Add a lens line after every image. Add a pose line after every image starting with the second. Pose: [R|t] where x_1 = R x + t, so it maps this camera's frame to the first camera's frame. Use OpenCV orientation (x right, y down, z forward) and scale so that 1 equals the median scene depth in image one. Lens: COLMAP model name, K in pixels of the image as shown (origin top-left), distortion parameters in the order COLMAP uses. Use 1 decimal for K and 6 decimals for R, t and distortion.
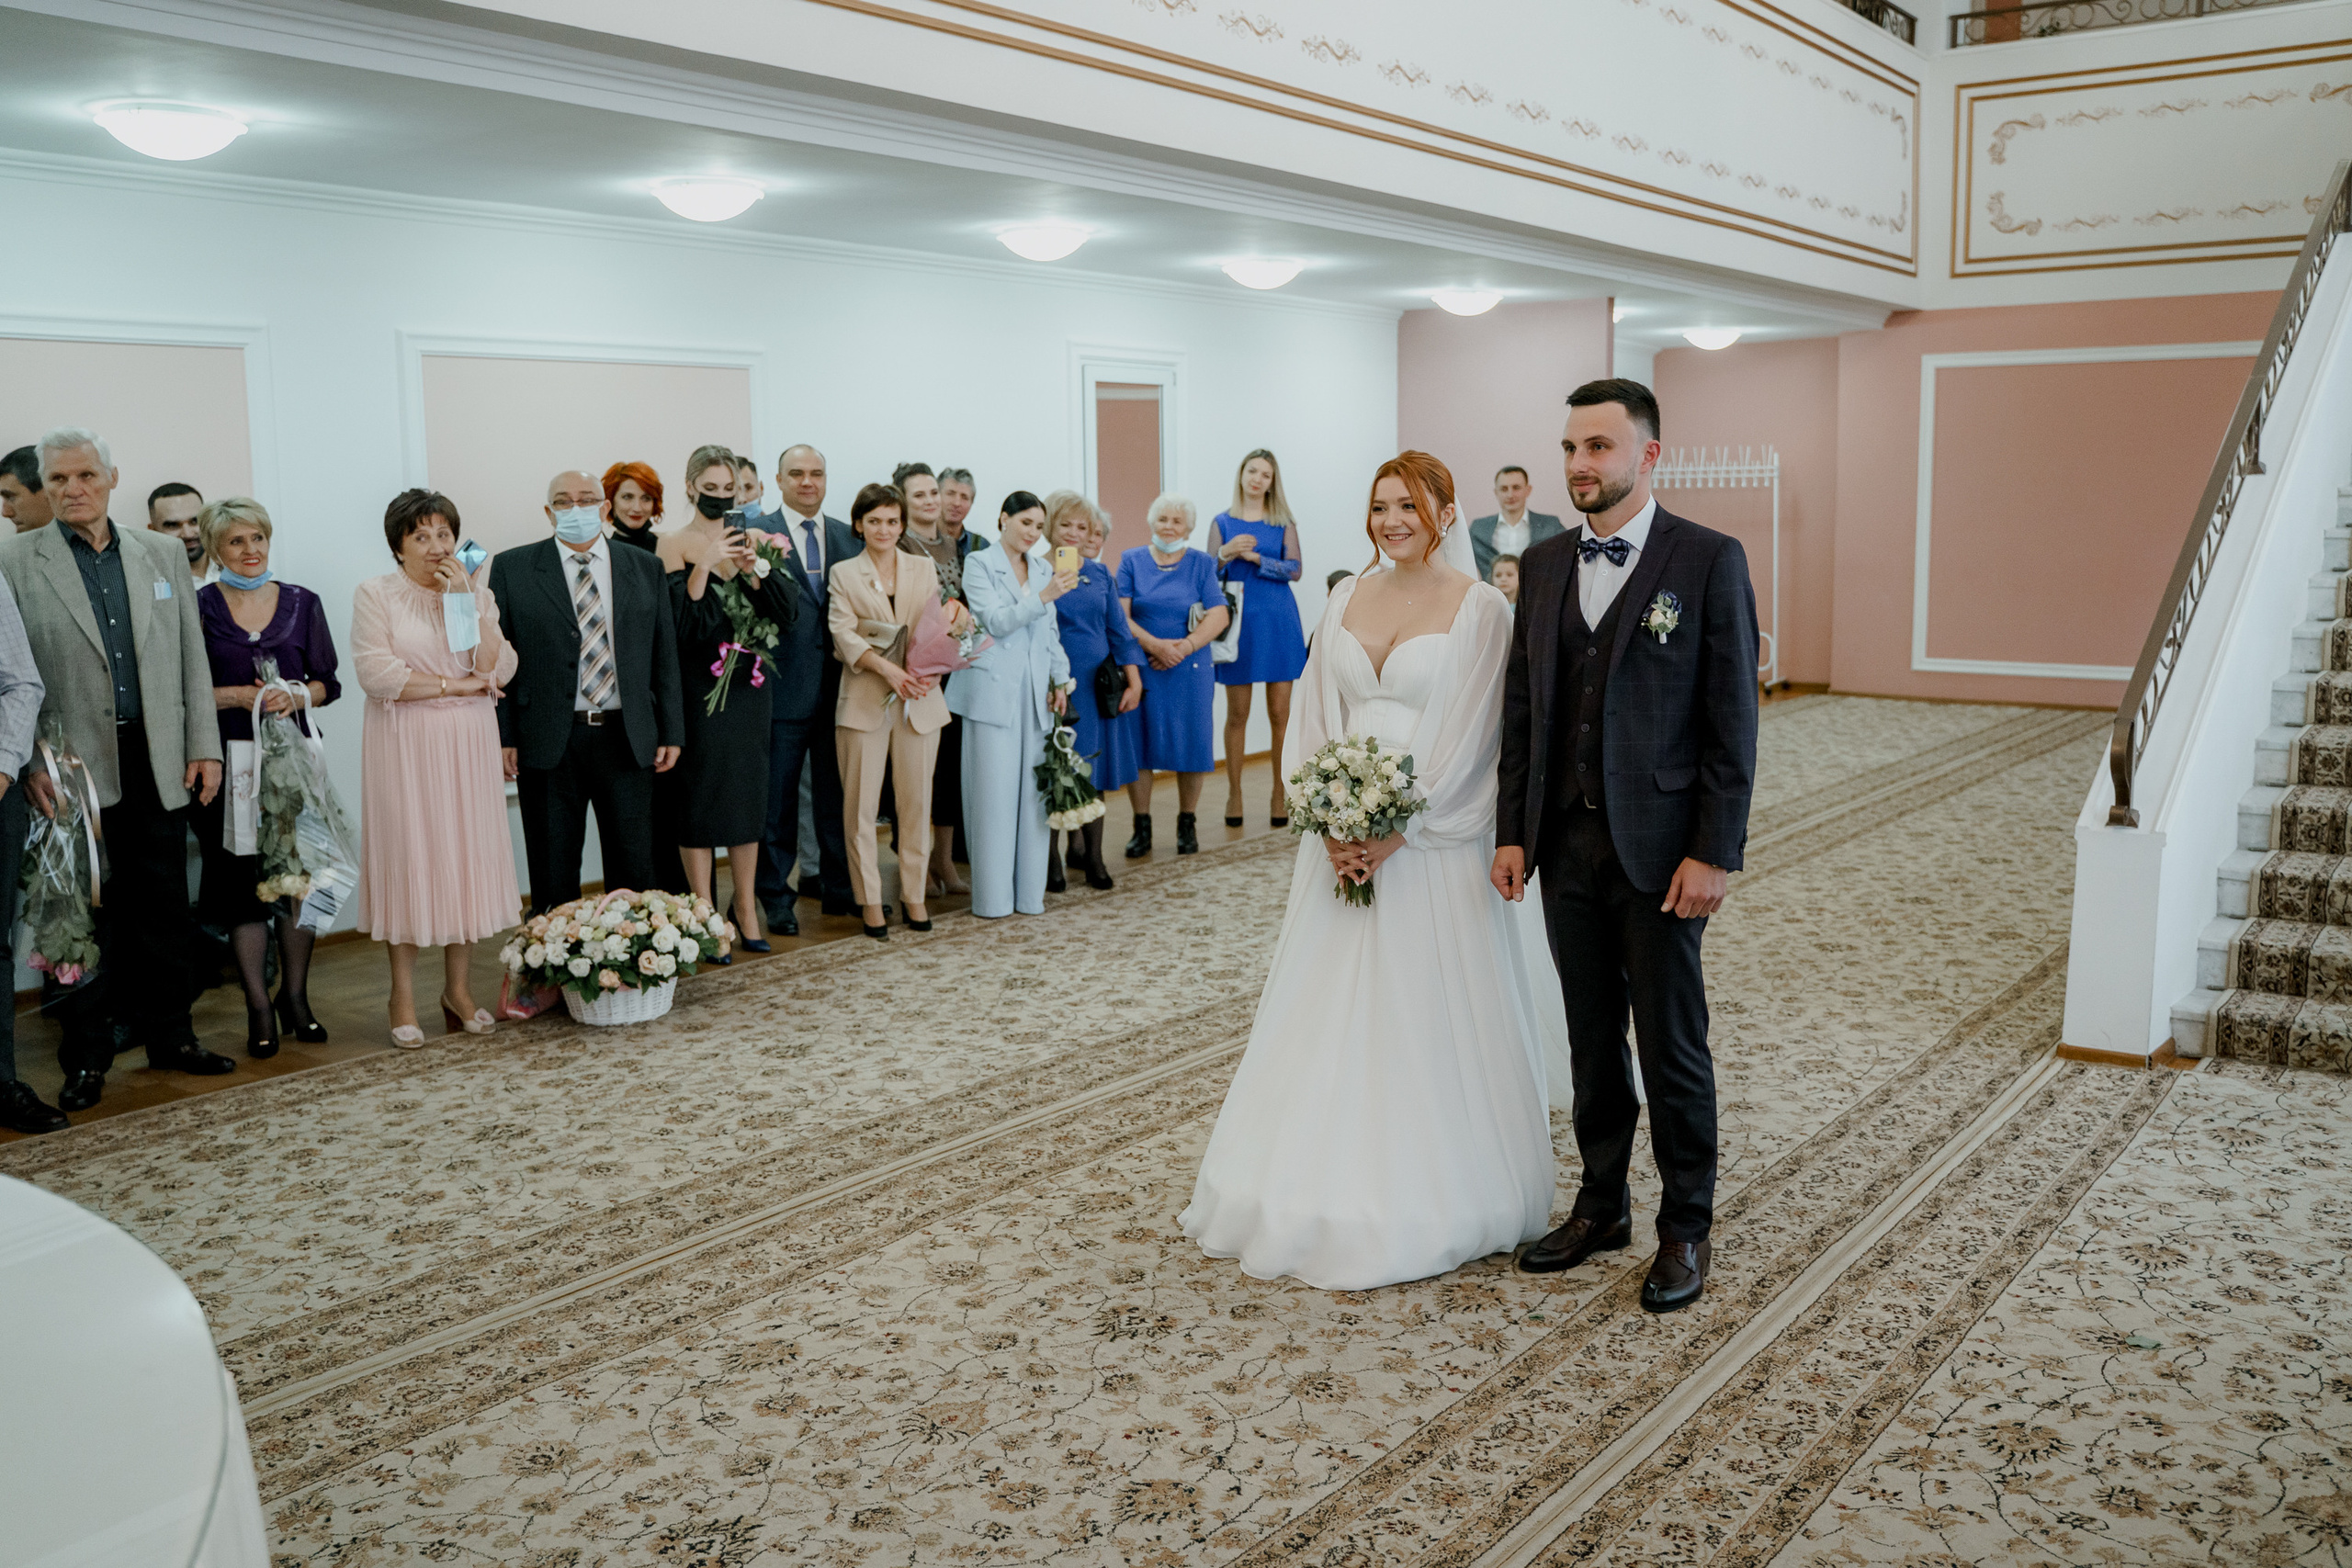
lens RADIAL K [[1999.2, 0, 1194.3], [0, 1999.2, 794.0], [0, 0, 1]] dist [-0.089043, 0.083643]
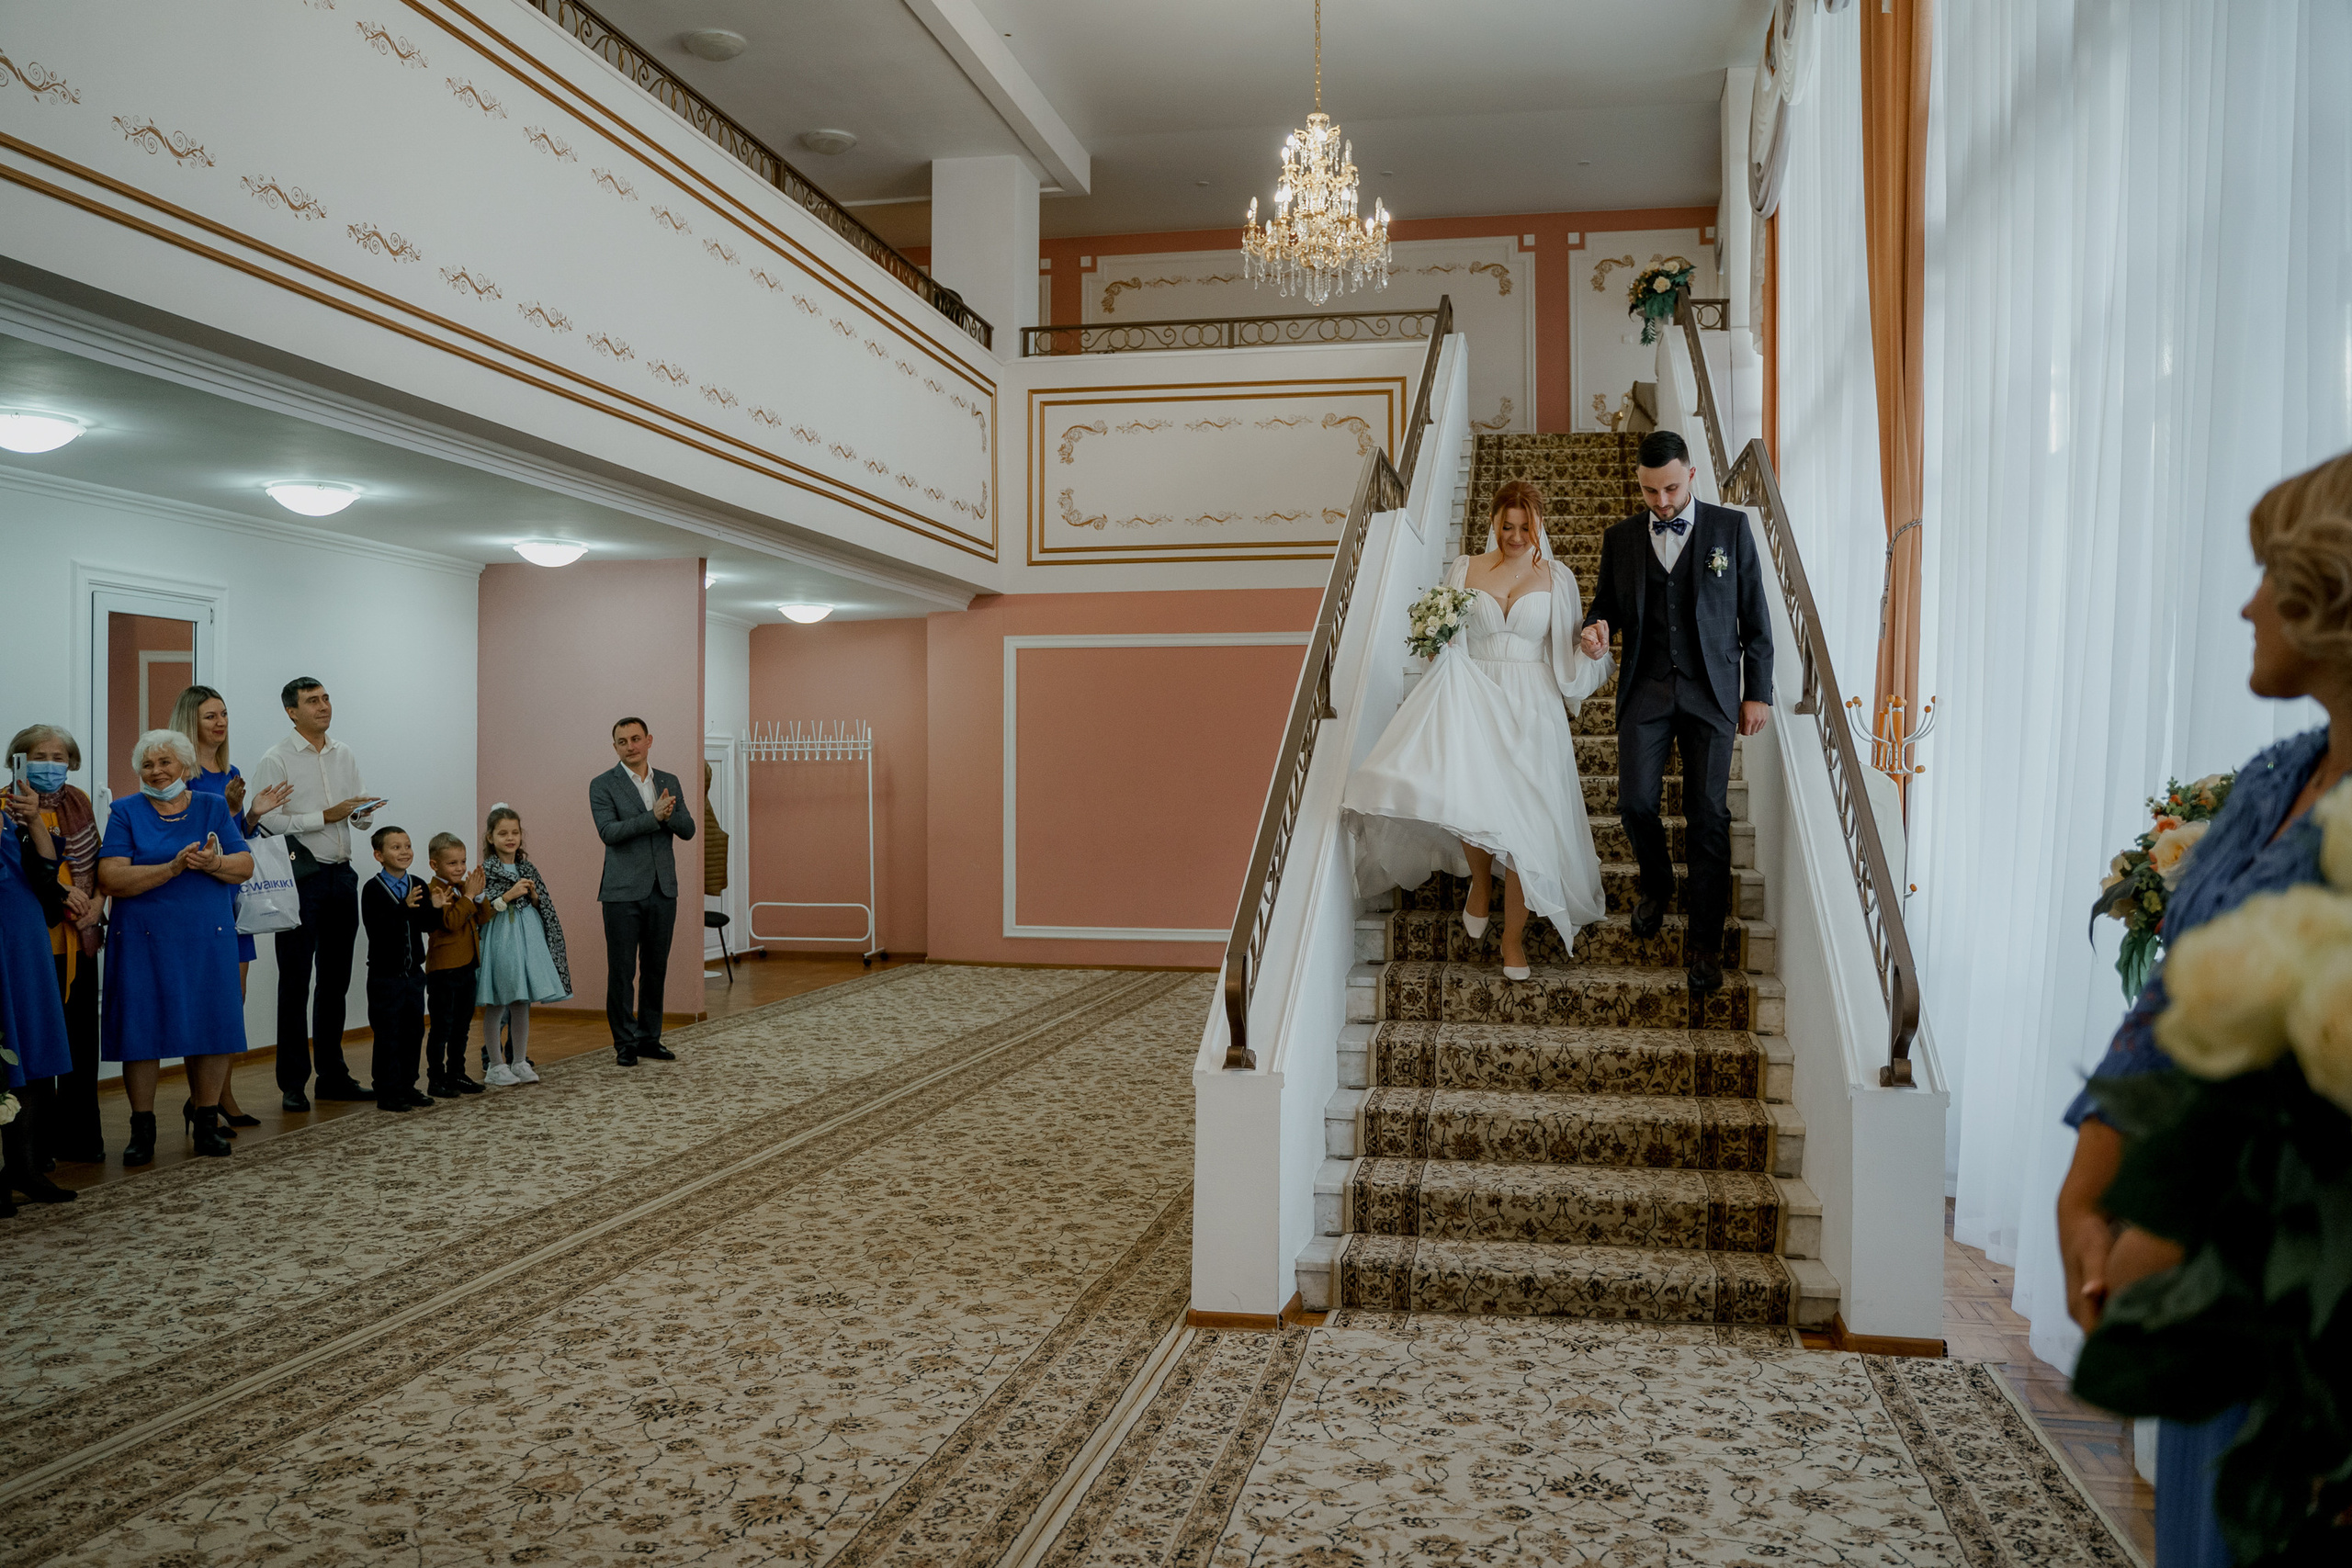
lens RADIAL K [[1930.0, 0, 1178.5], [0, 1930.0, 769.4], [0, 0, 1]] dist [-0.117036, 0.093982]
pose [[0.904414, 0.017266, 0.426307, 0.049992], [0.050027, 0.987997, -0.146147, 0.007808], [-0.423714, 0.153504, 0.892694, 0.164899]]
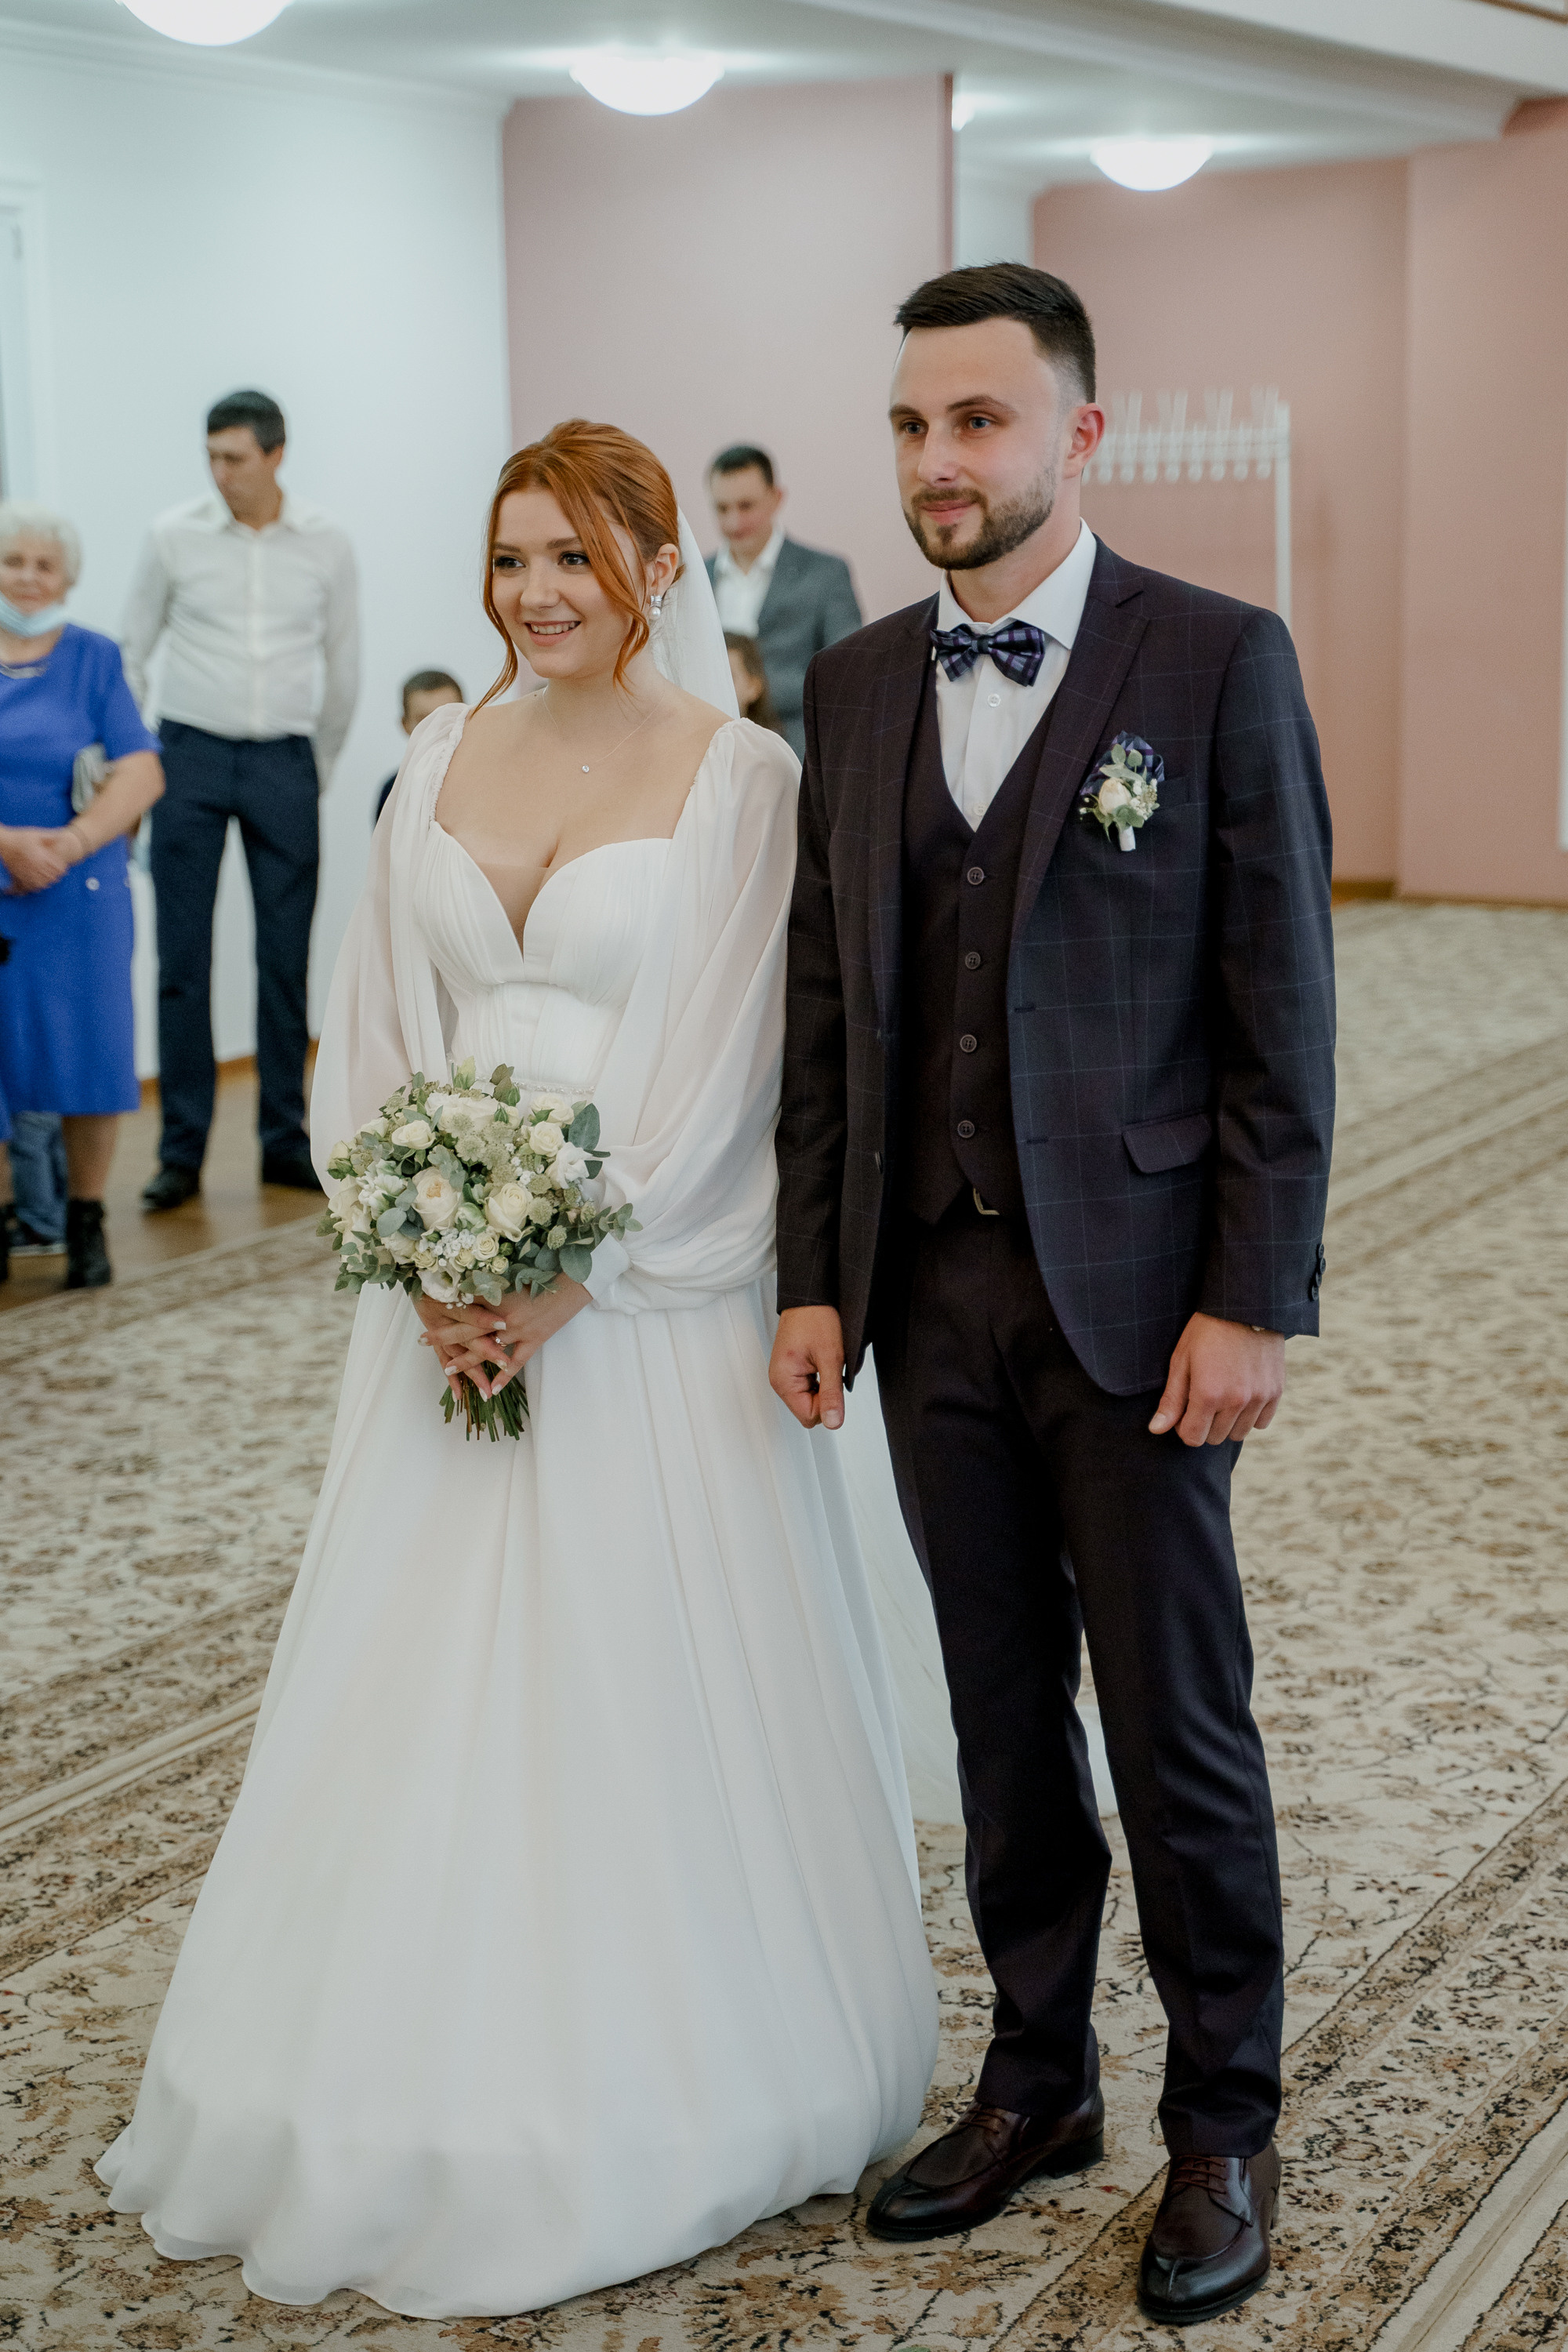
lens RADIAL K [[4094.1, 0, 796.1], [0, 4094.1, 1189.2], [0, 0, 1]] dist [0.221373, 0.000000]
pose [[0.985309, -0.032074, 0.167739, -0.002720], [0.029036, 0.999367, 0.020534, -0.013438], [-0.168292, -0.015362, 0.985618, 0.050109]]
